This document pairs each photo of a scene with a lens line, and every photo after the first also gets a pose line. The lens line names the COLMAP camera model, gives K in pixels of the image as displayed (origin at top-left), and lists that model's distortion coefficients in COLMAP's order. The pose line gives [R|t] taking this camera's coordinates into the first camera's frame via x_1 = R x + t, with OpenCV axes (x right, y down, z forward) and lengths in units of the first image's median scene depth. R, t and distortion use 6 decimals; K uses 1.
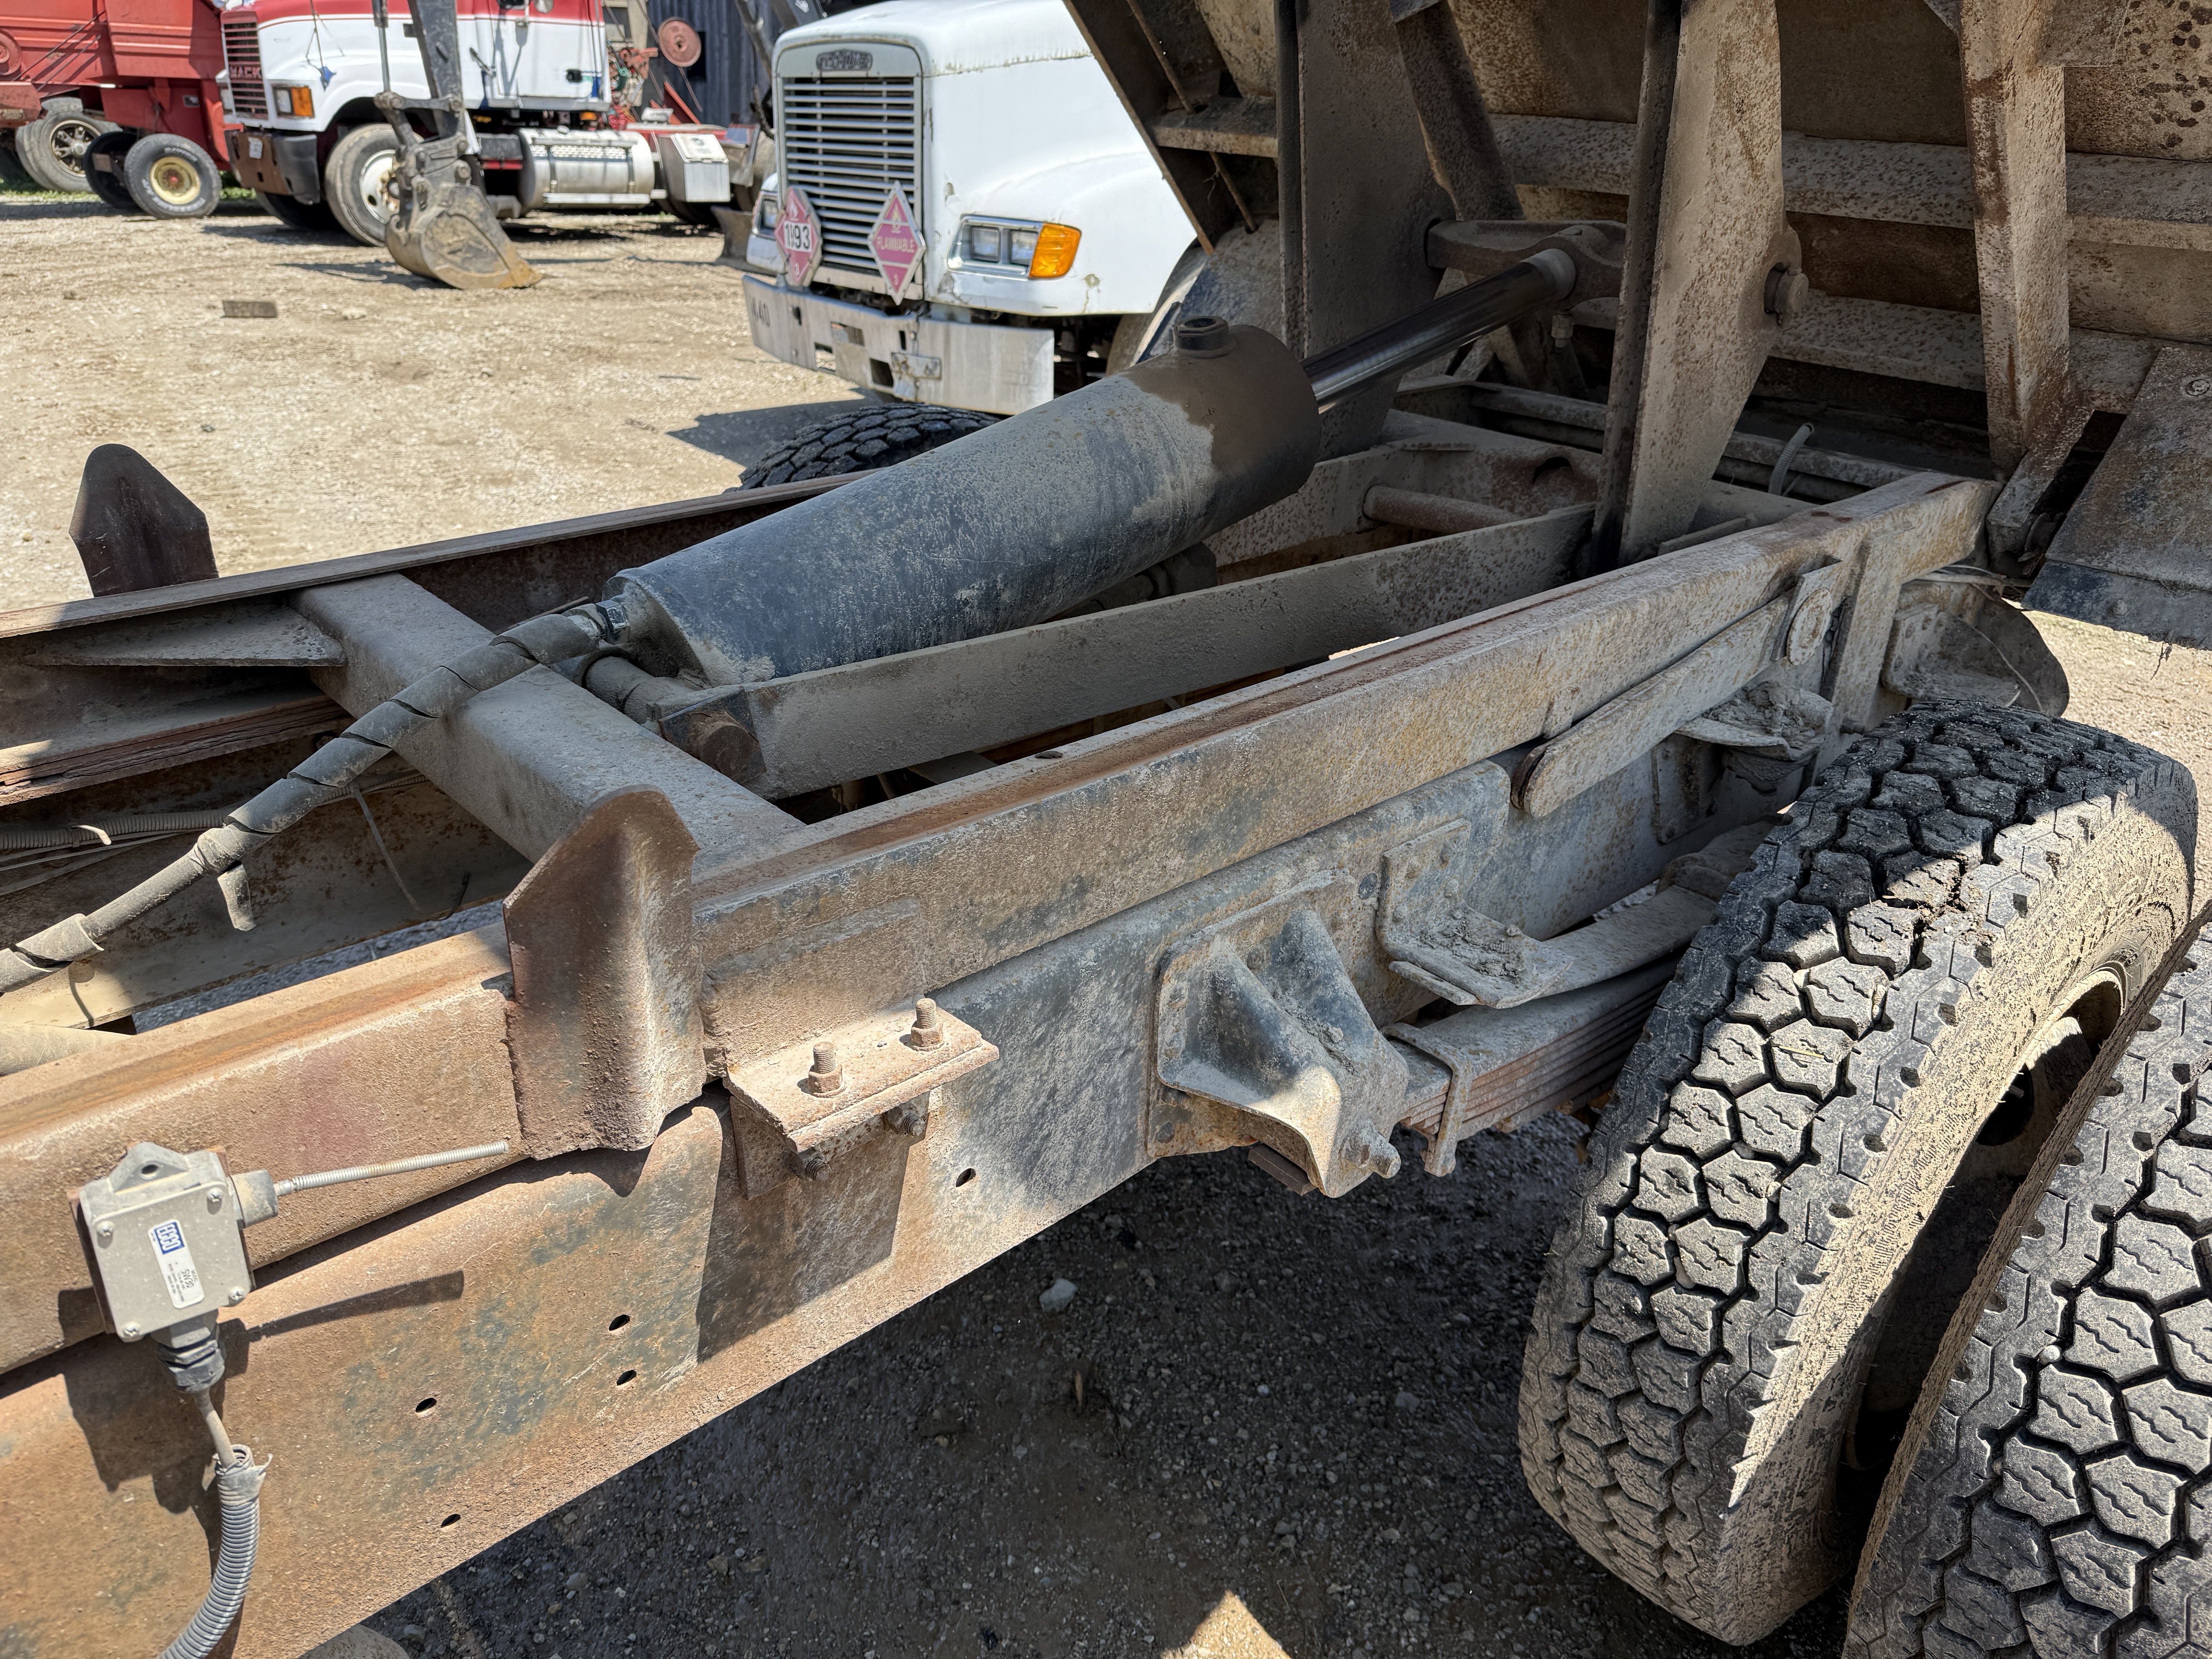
lens RADIAL K [[1538.8, 0, 1106.0], [0, 1538.8, 829.5], [0, 0, 1]] dist [0.052679, -0.045161]
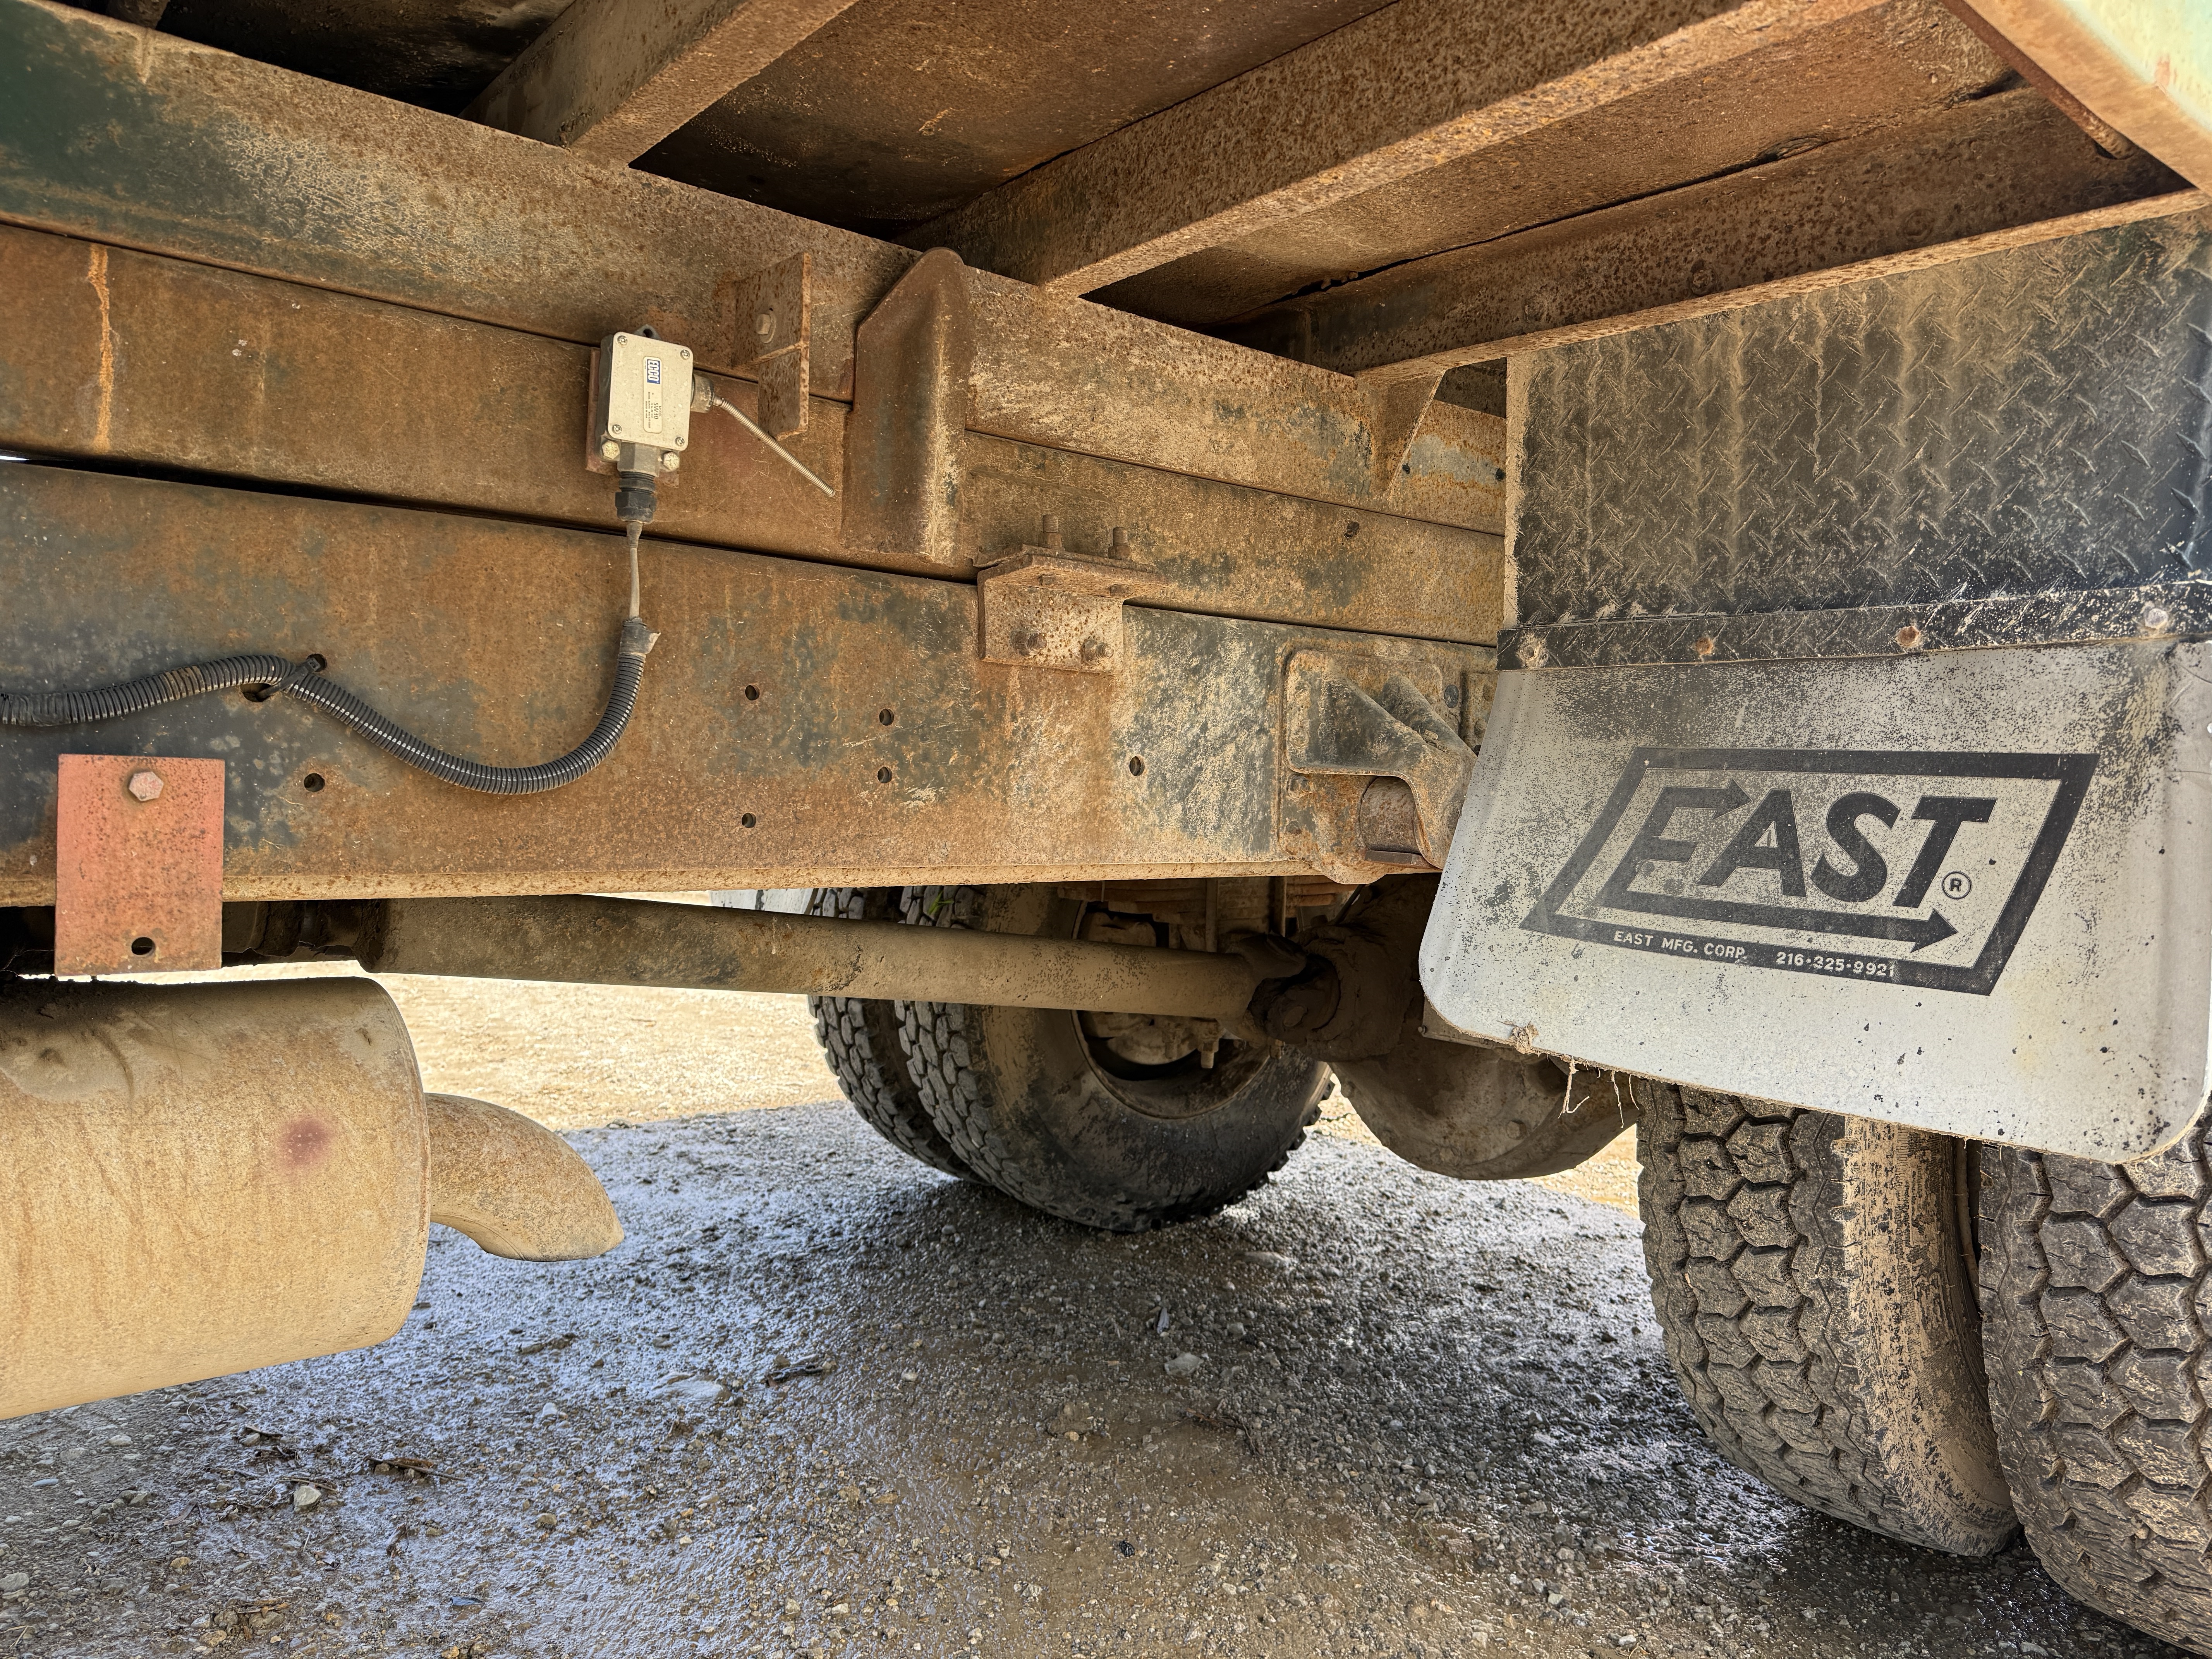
lens RADIAL K [[1538.8, 0, 1106.0], [0, 1538.8, 829.5], [0, 0, 1]] dist [0.052679, -0.045161]
pose [[0.998600, -0.007350, -0.052377, -0.046535], [-0.015098, 0.909480, -0.415474, 0.720894], [0.050690, 0.415684, 0.908096, -0.097039]]
